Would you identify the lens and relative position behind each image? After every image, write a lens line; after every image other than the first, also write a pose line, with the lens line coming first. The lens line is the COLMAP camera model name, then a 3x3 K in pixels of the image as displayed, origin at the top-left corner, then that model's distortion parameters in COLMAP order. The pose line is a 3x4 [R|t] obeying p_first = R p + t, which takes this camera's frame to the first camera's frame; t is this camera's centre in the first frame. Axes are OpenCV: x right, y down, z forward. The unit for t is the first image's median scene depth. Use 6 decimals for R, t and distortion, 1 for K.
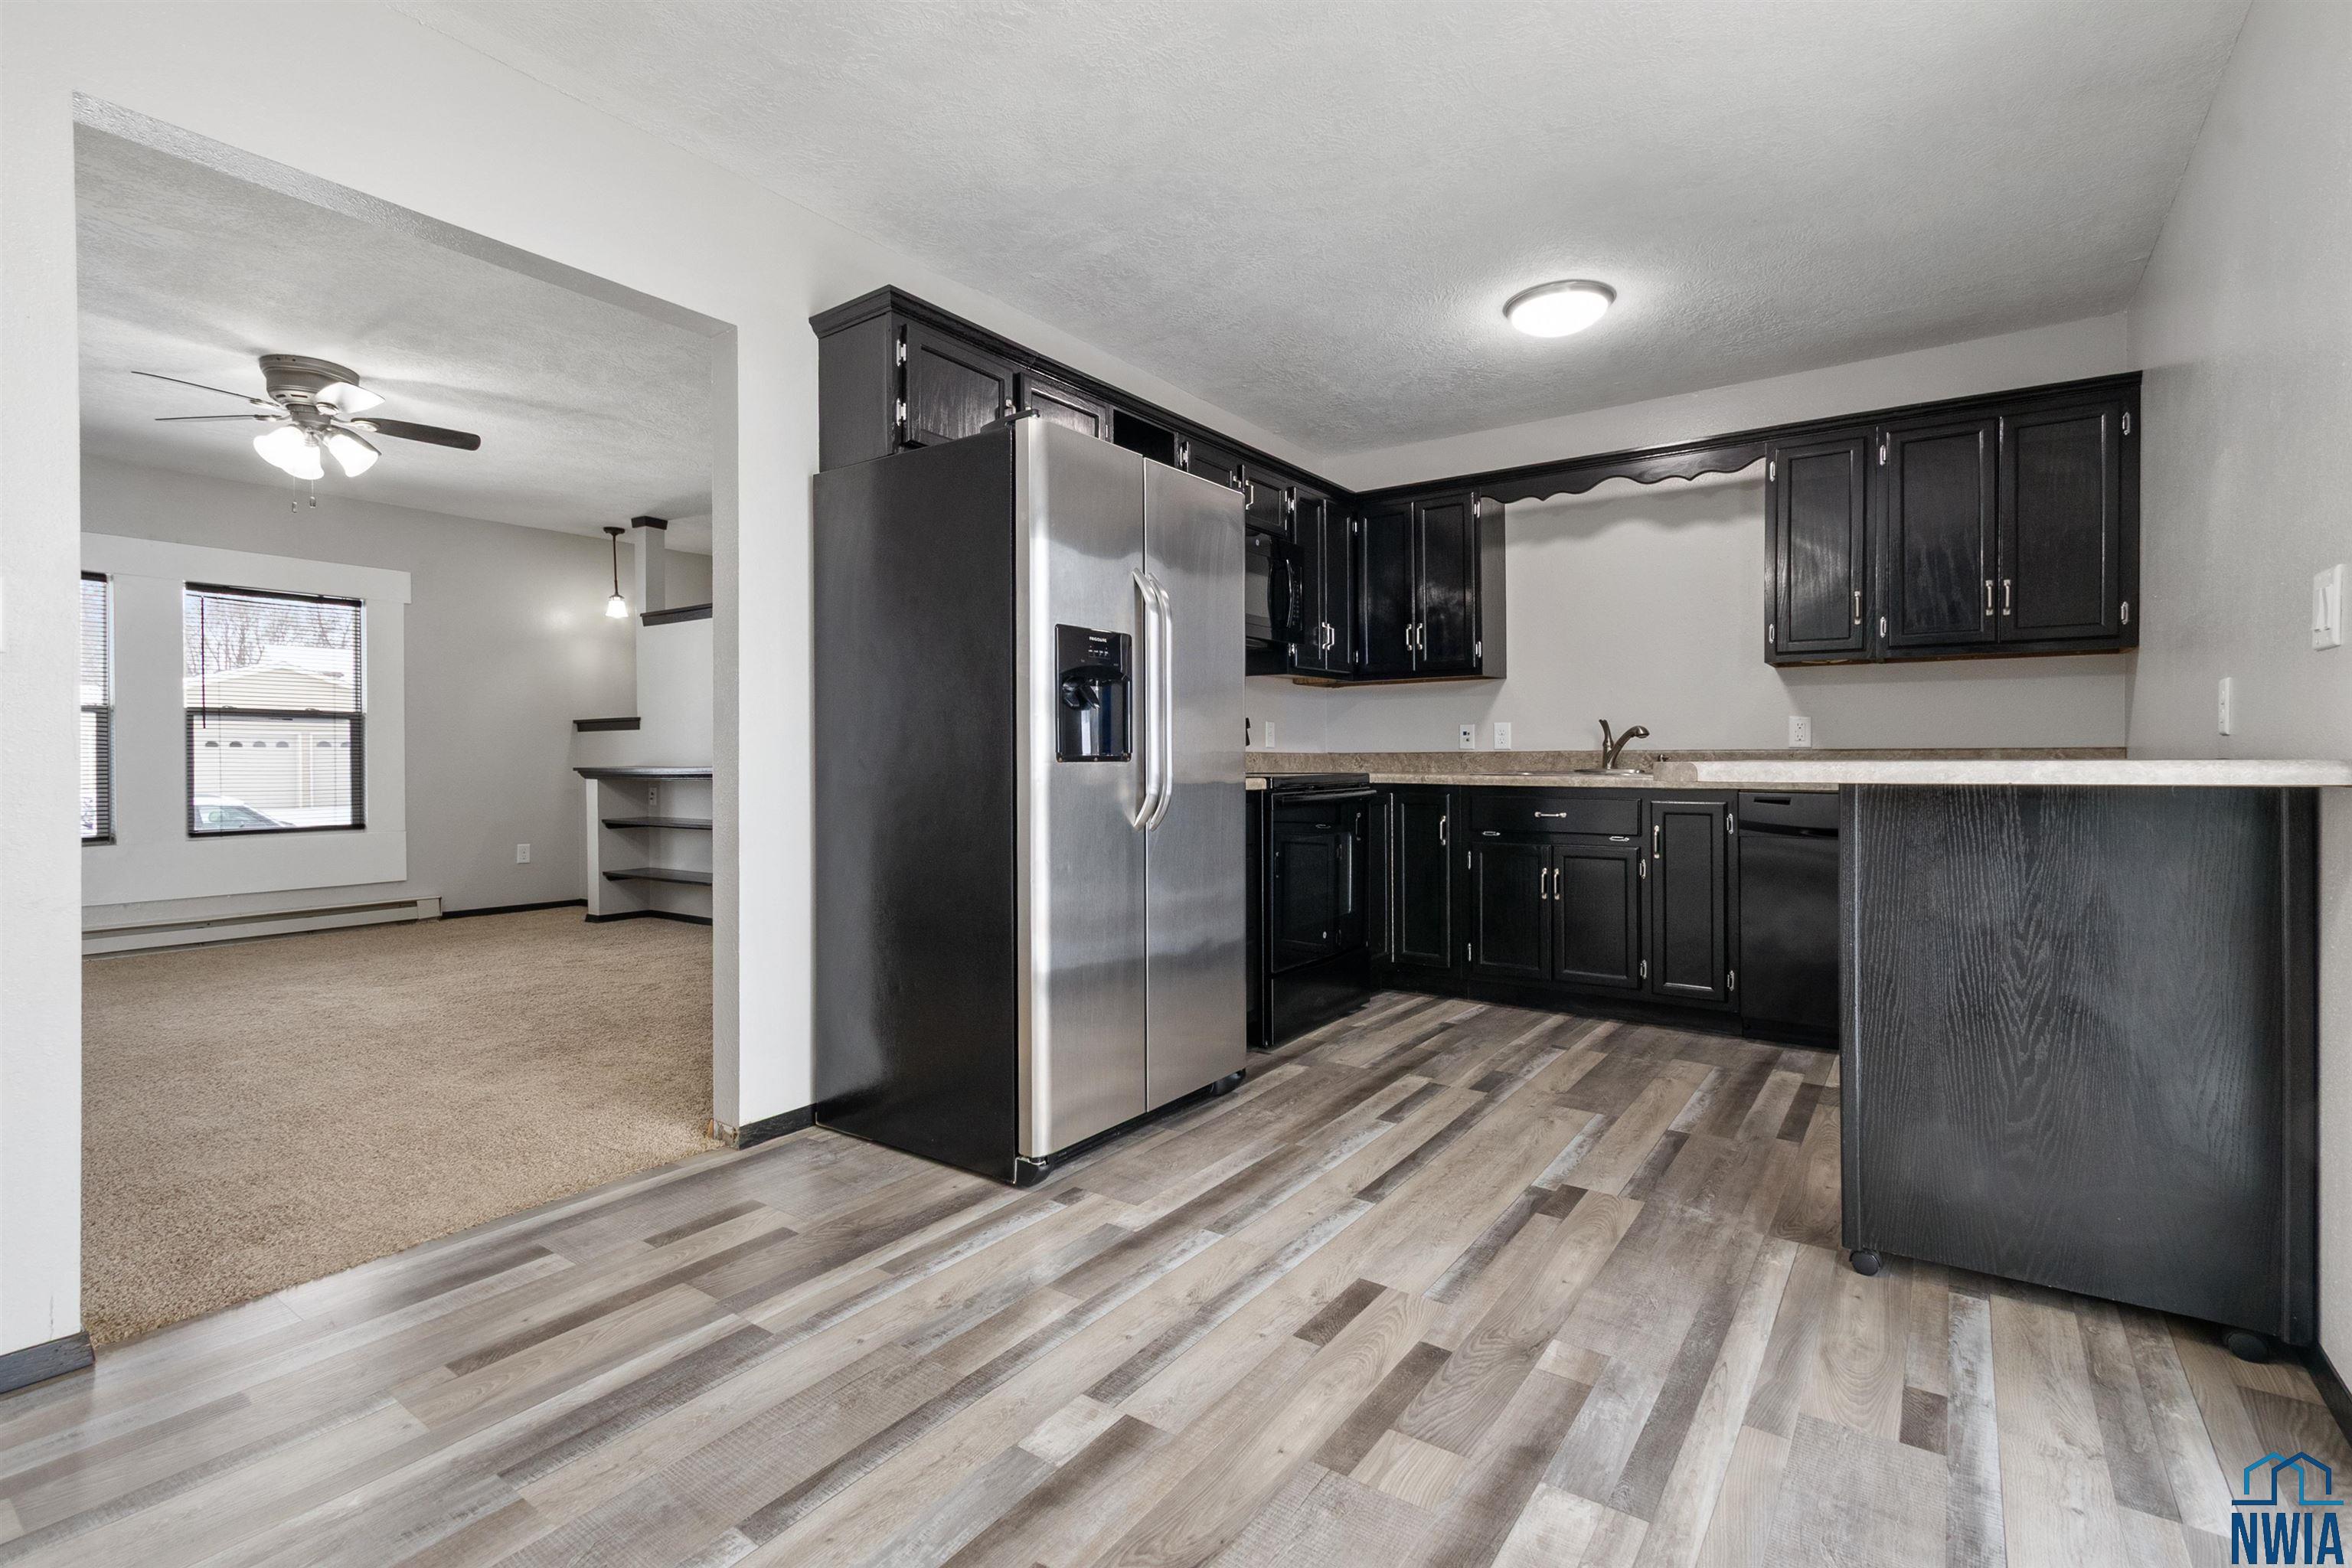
lens RADIAL K [[1081.6, 0, 1191.1], [0, 1081.6, 771.7], [0, 0, 1]] dist [-0.000483, -0.000346]
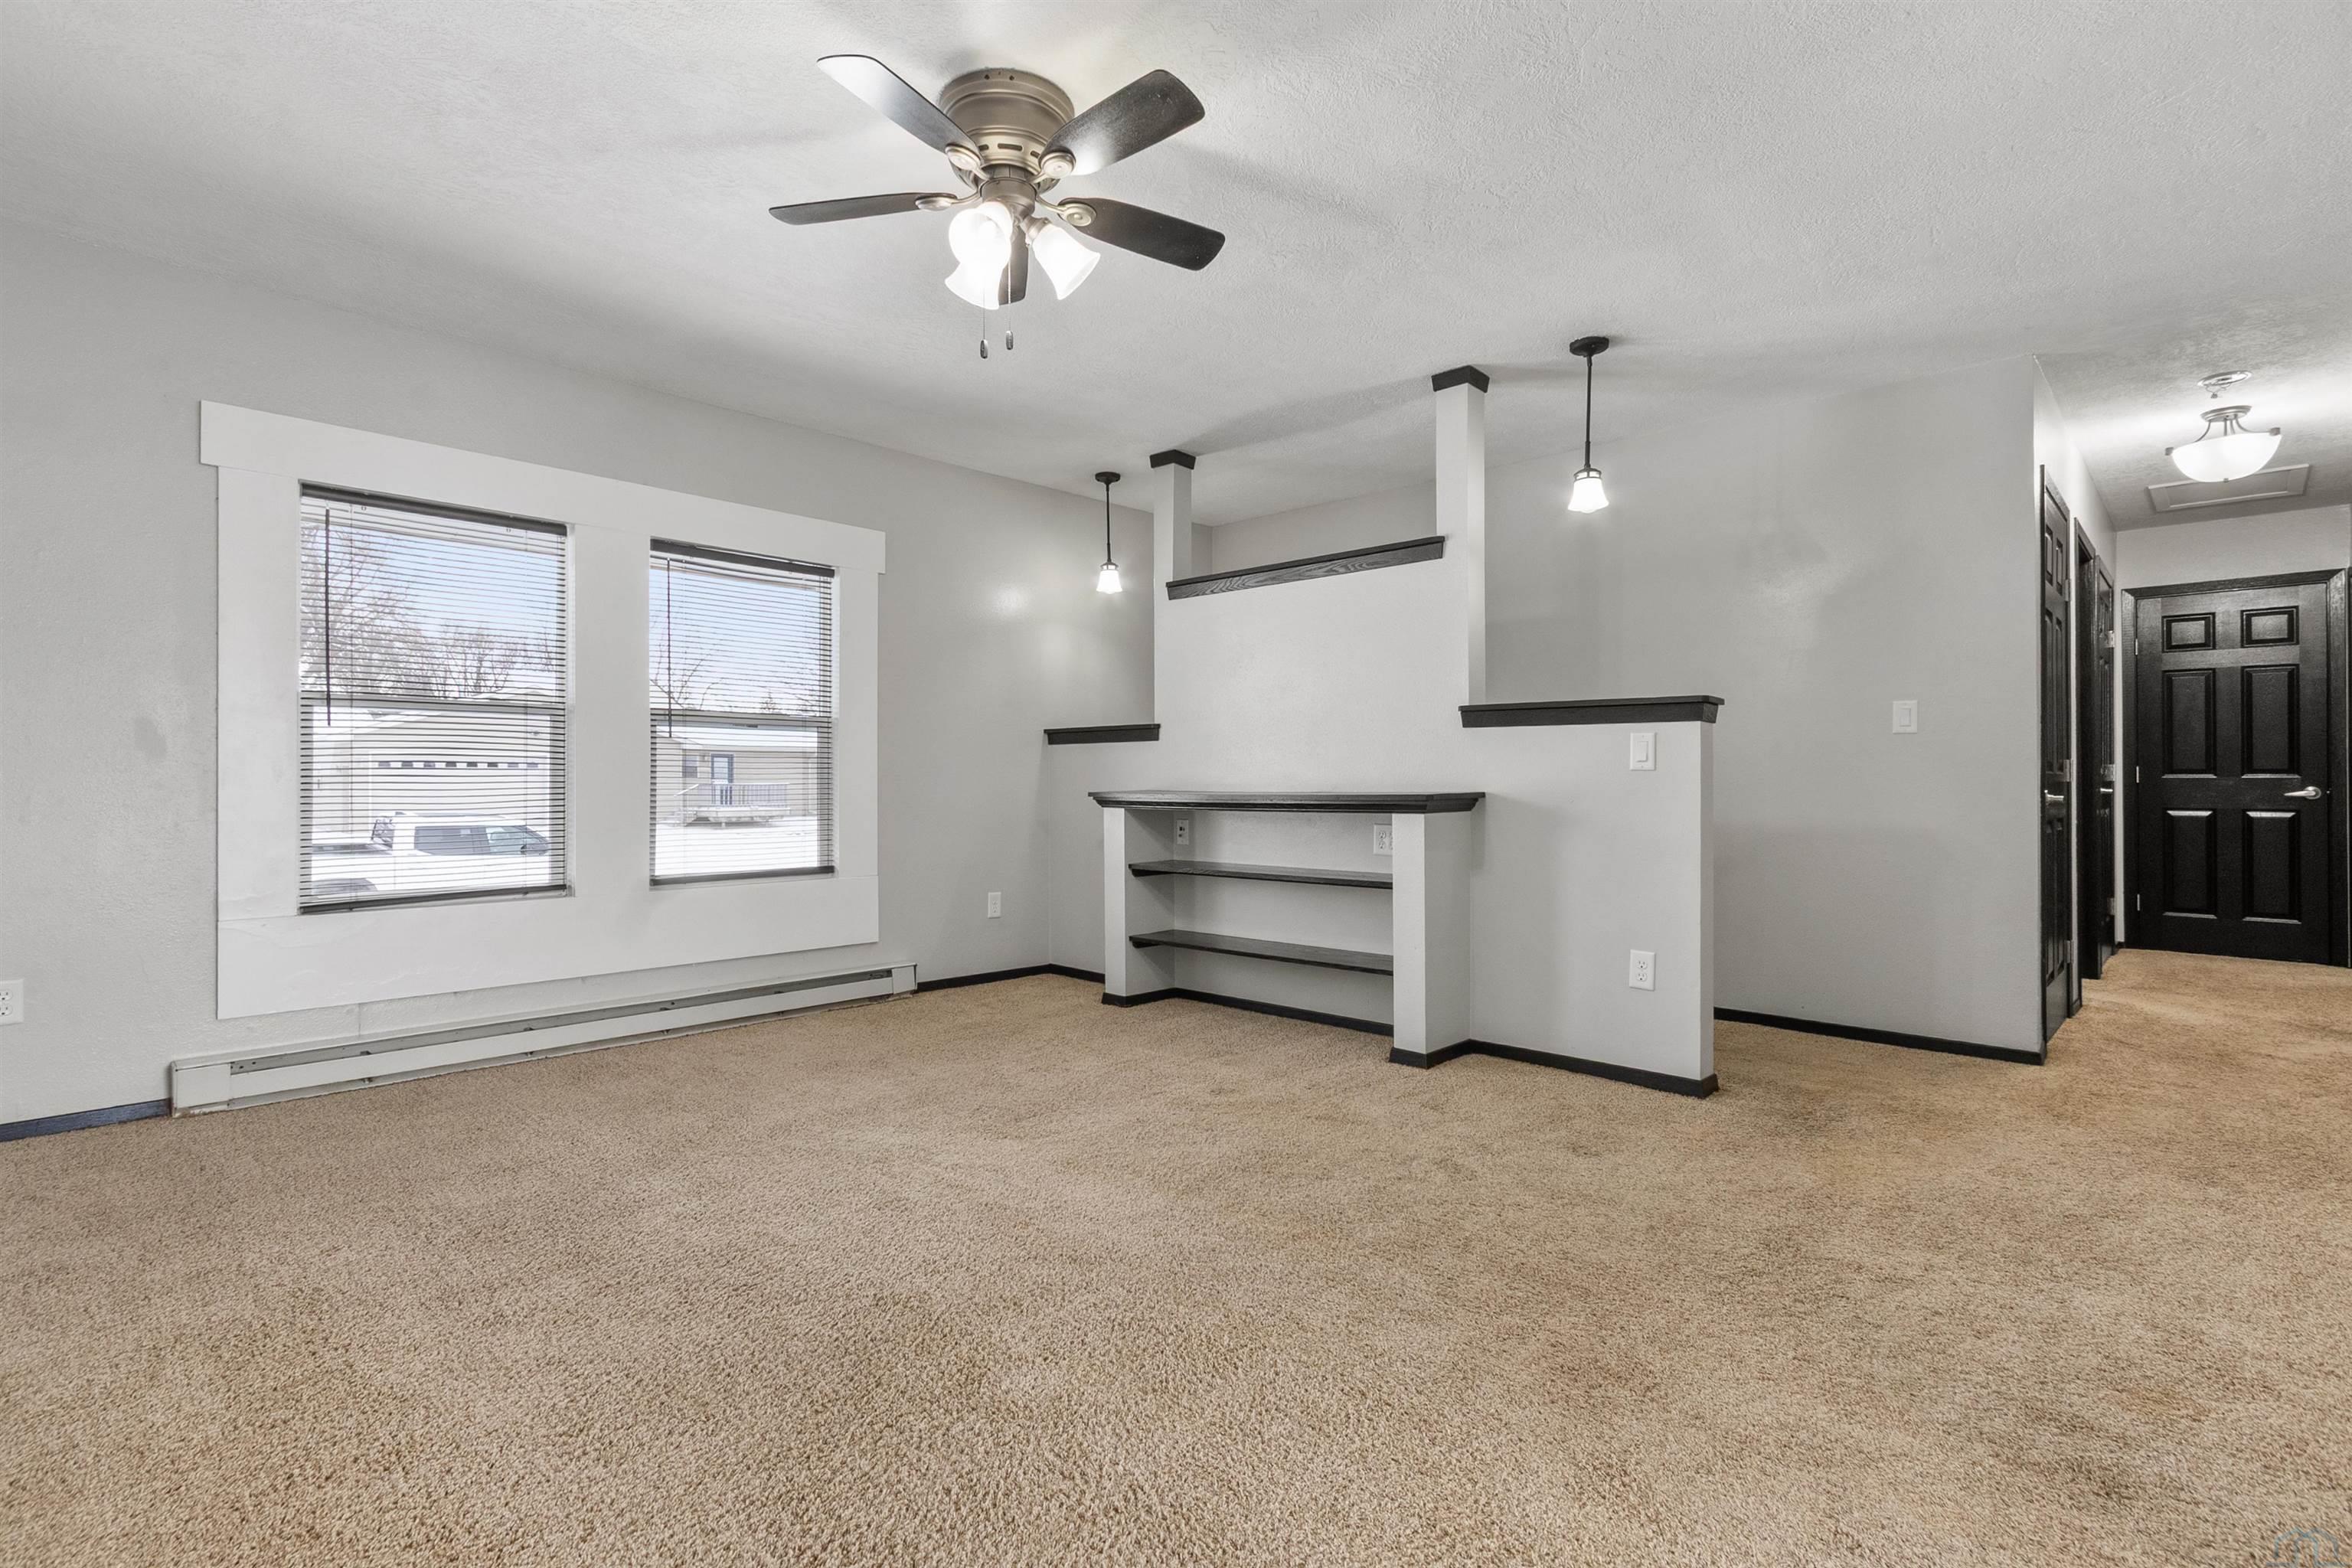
lens RADIAL K [[1081.6, 0, 1160.4], [0, 1081.6, 788.7], [0, 0, 1]] dist [-0.000483, -0.000346]
pose [[0.989131, 0.004679, -0.146959, -0.416102], [-0.005368, 0.999976, -0.004288, -0.003429], [0.146936, 0.005030, 0.989133, 0.282374]]
